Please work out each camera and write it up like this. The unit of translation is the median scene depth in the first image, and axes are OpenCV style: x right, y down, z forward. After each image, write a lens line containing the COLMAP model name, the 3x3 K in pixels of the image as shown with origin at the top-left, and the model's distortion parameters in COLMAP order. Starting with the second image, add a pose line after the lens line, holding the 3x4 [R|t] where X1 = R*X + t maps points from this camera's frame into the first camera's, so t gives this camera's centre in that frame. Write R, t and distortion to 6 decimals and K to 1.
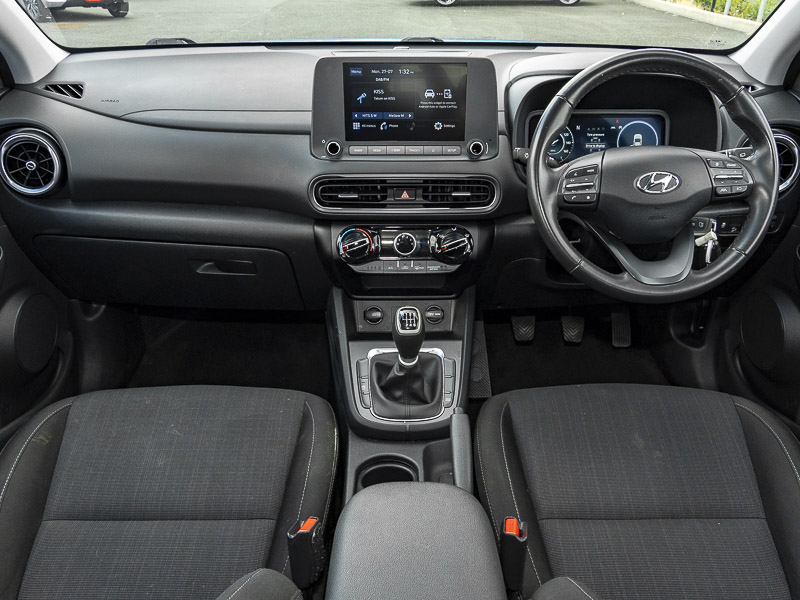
lens RADIAL K [[623.1, 0, 410.5], [0, 623.1, 304.4], [0, 0, 1]] dist [-0.001082, -0.001376]
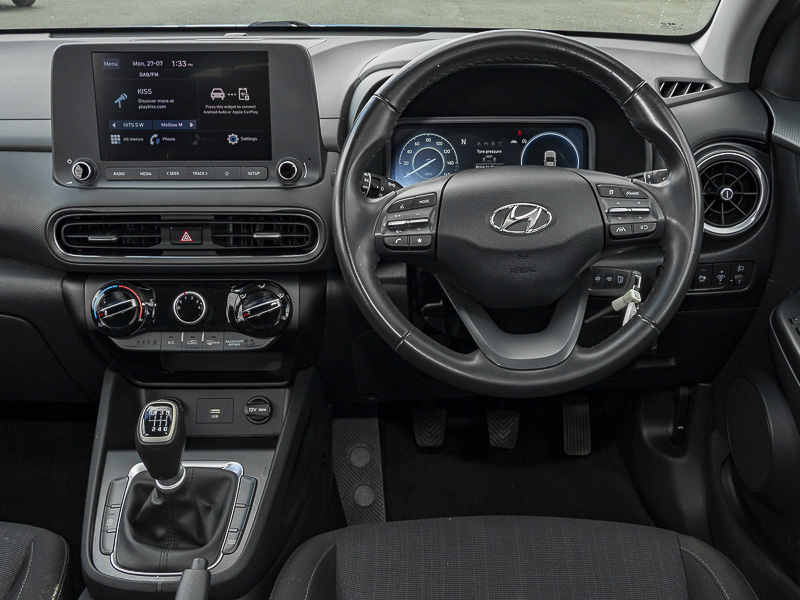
lens RADIAL K [[859.7, 0, 400.0], [0, 859.7, 300.0], [0, 0, 1]] dist [-0.018616, -0.010628]
pose [[0.999952, 0.000270, -0.009799, 0.238594], [-0.001249, 0.994985, -0.100019, -0.011582], [0.009723, 0.100027, 0.994937, 0.065080]]
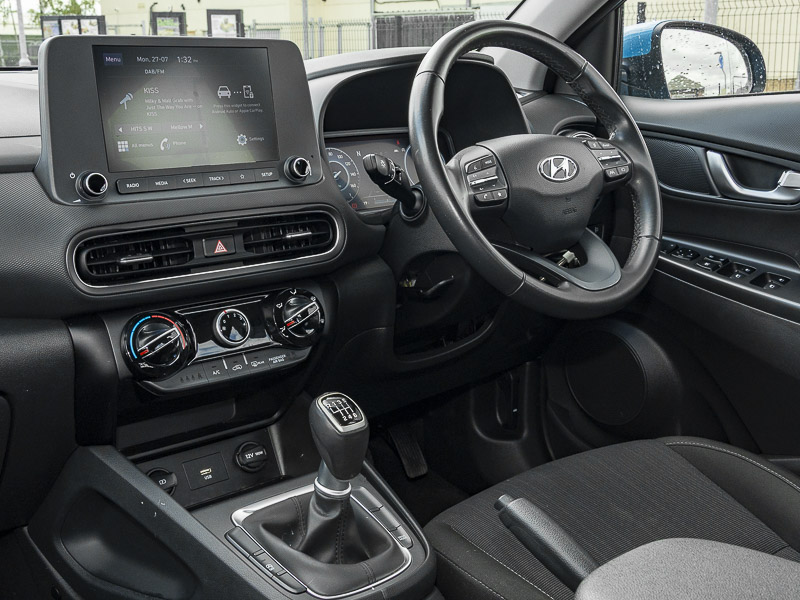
lens RADIAL K [[959.7, 0, 400.0], [0, 959.7, 300.0], [0, 0, 1]] dist [0.010351, 0.012799]
pose [[0.780437, -0.155251, 0.605653, -0.455680], [0.314165, 0.934888, -0.165183, 0.086037], [-0.540573, 0.319190, 0.778395, 0.184190]]
